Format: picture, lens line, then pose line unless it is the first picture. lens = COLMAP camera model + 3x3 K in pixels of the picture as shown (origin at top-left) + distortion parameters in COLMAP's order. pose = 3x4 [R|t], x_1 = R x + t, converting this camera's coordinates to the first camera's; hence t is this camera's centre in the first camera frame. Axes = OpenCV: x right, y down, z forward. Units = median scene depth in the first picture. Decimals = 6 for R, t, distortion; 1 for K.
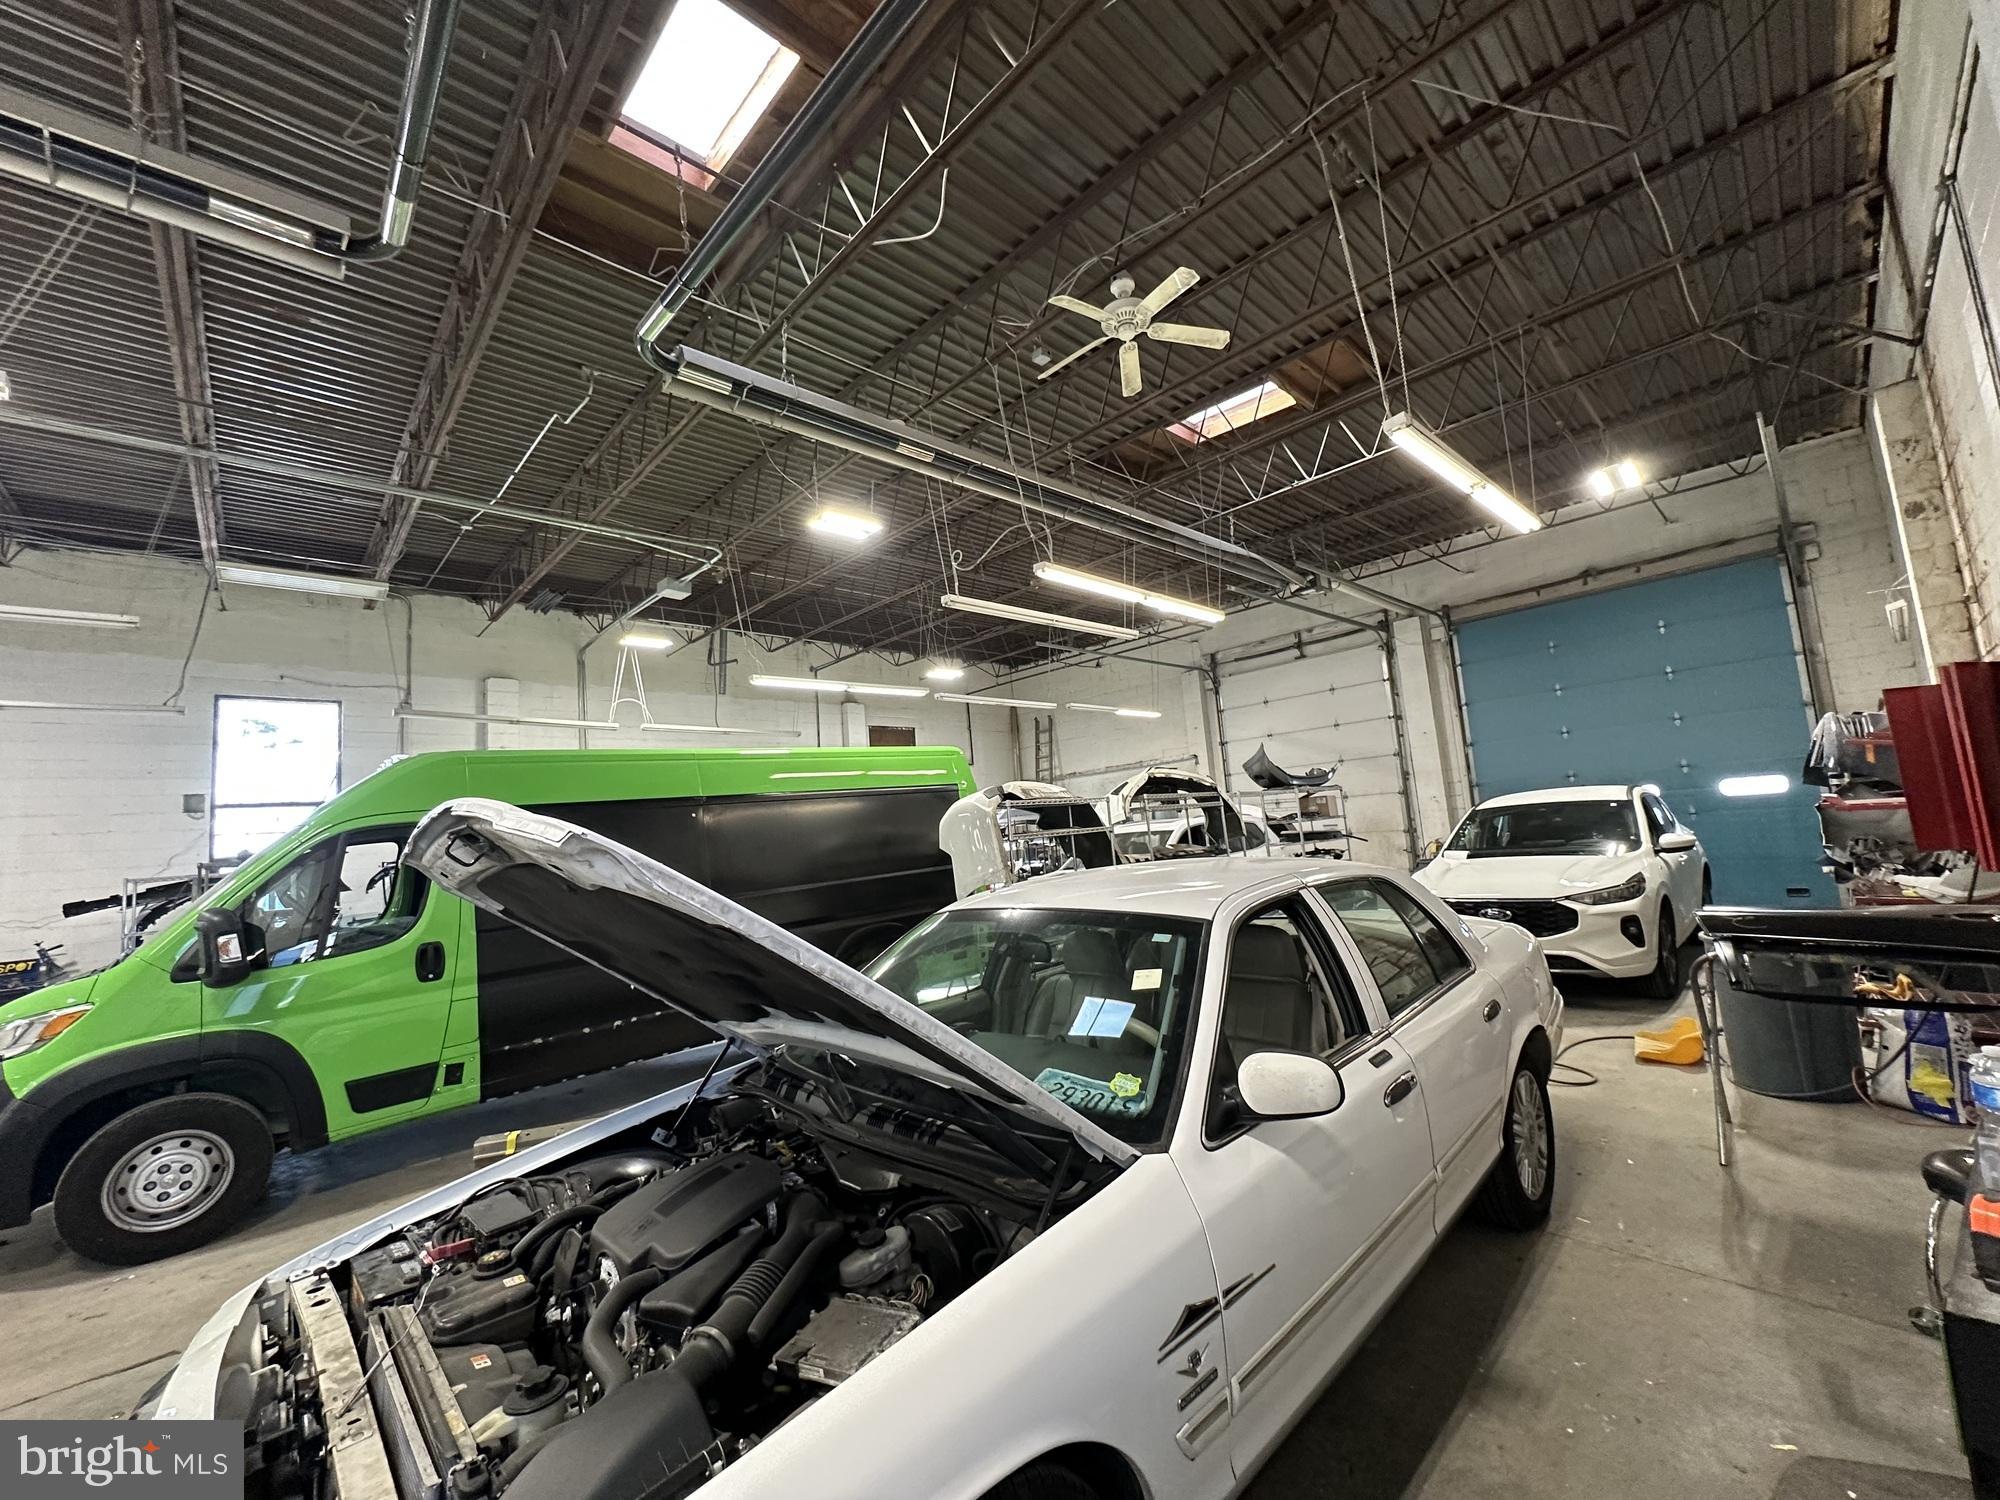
lens RADIAL K [[800.1, 0, 1001.4], [0, 800.1, 746.6], [0, 0, 1]] dist [0.001867, 0.000023]
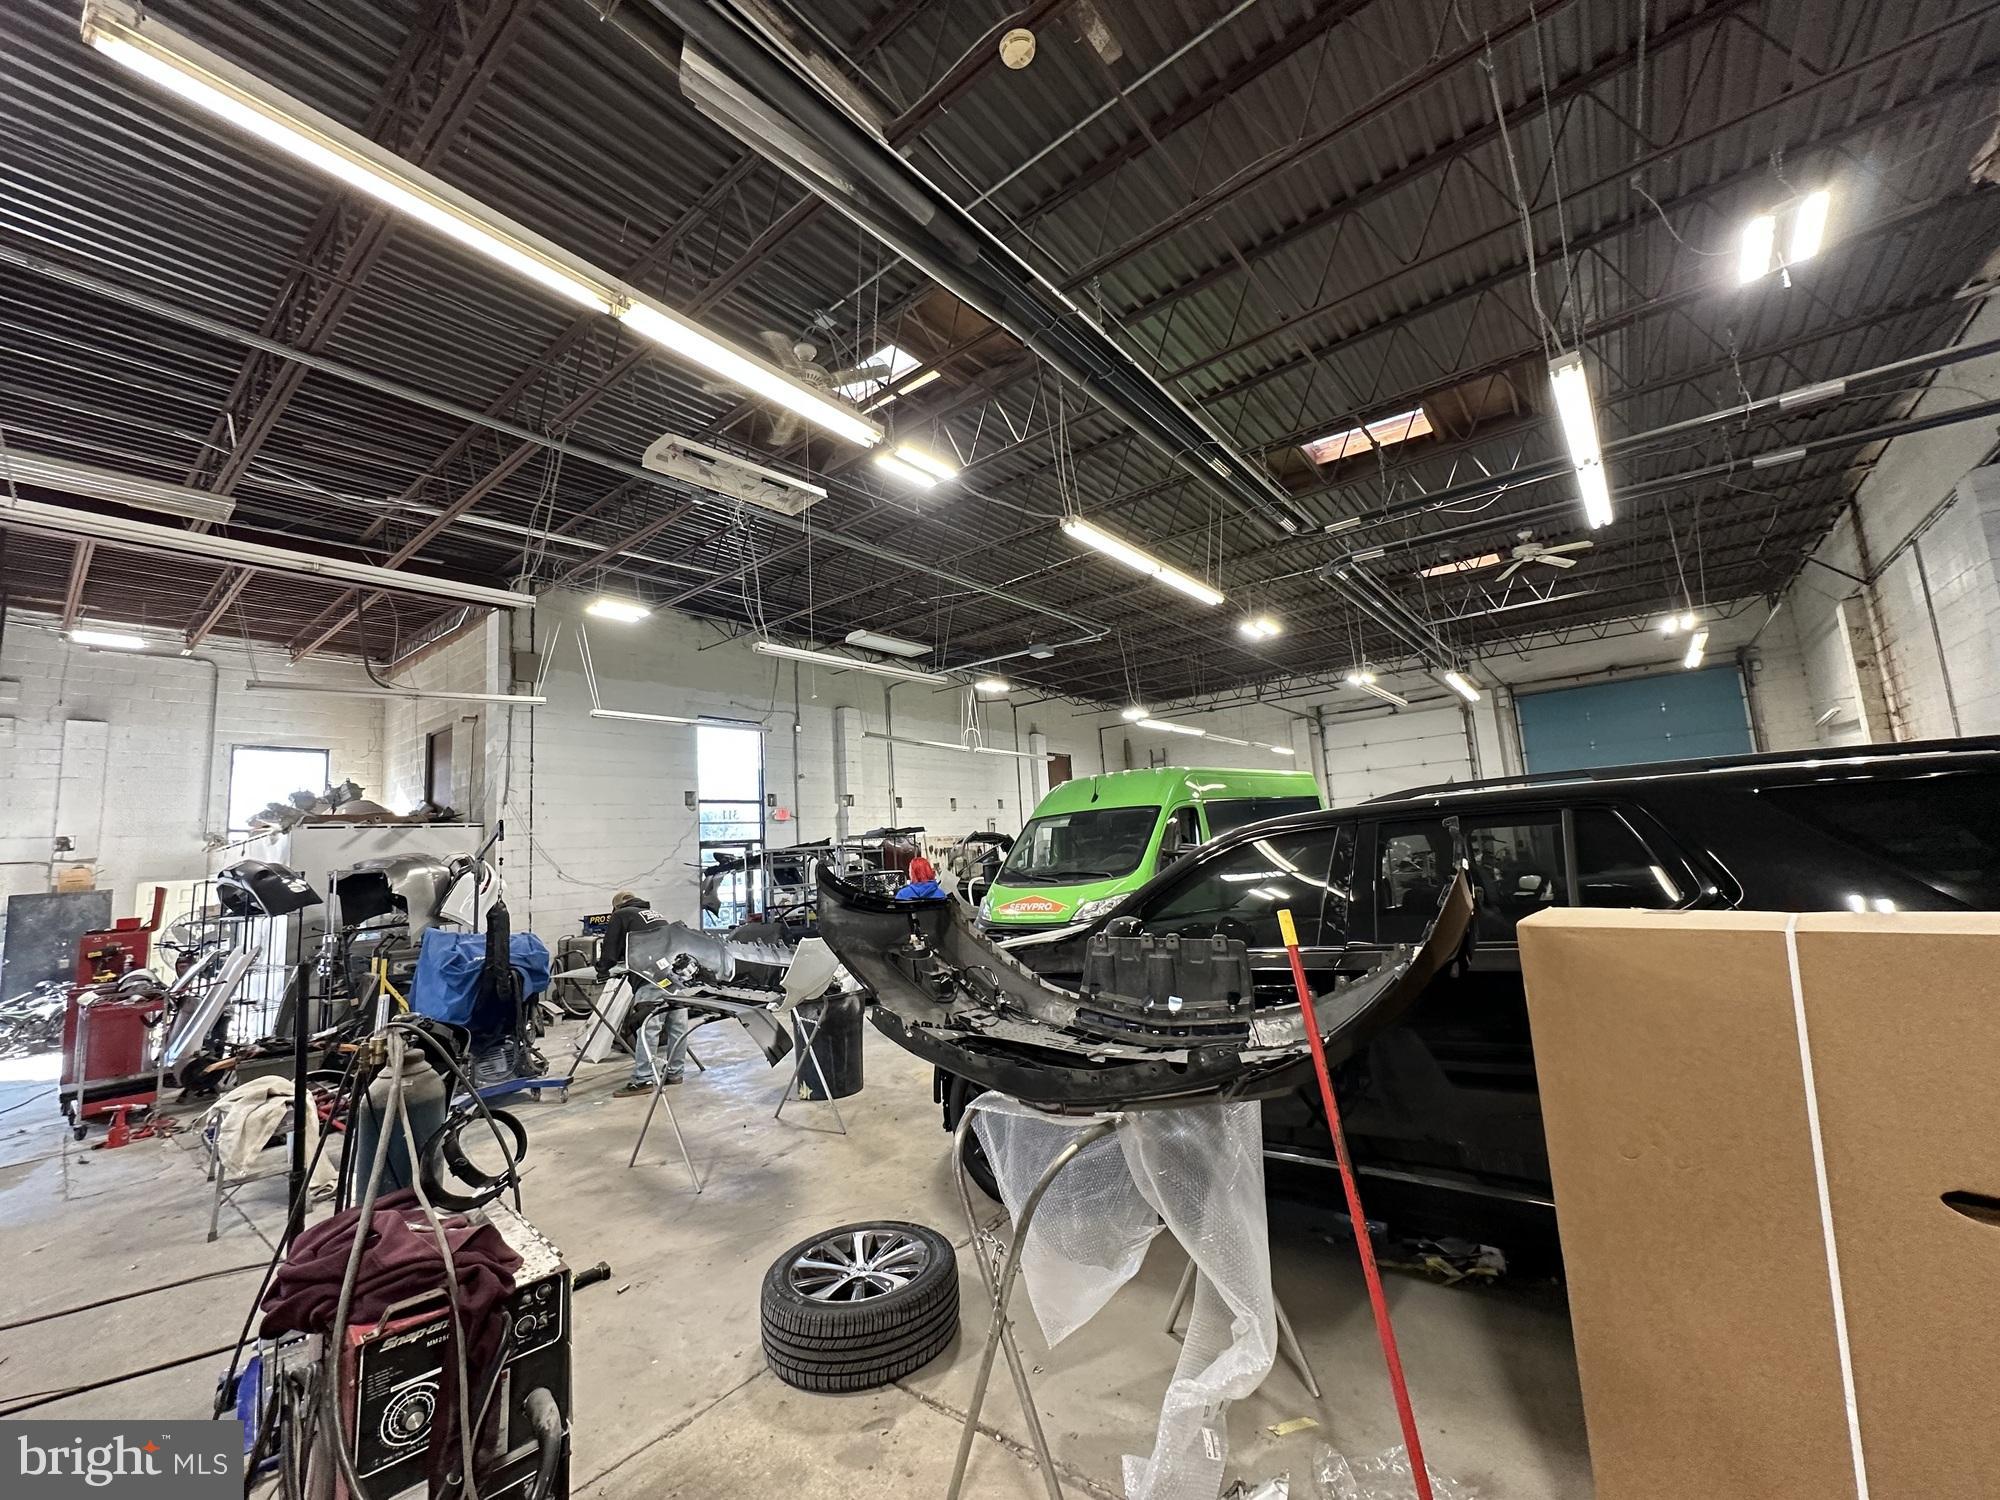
lens RADIAL K [[800.1, 0, 995.1], [0, 800.1, 744.2], [0, 0, 1]] dist [0.001867, 0.000023]
pose [[0.989823, 0.033809, 0.138226, -0.608202], [-0.028859, 0.998874, -0.037655, 0.015135], [-0.139344, 0.033283, 0.989685, -0.313352]]
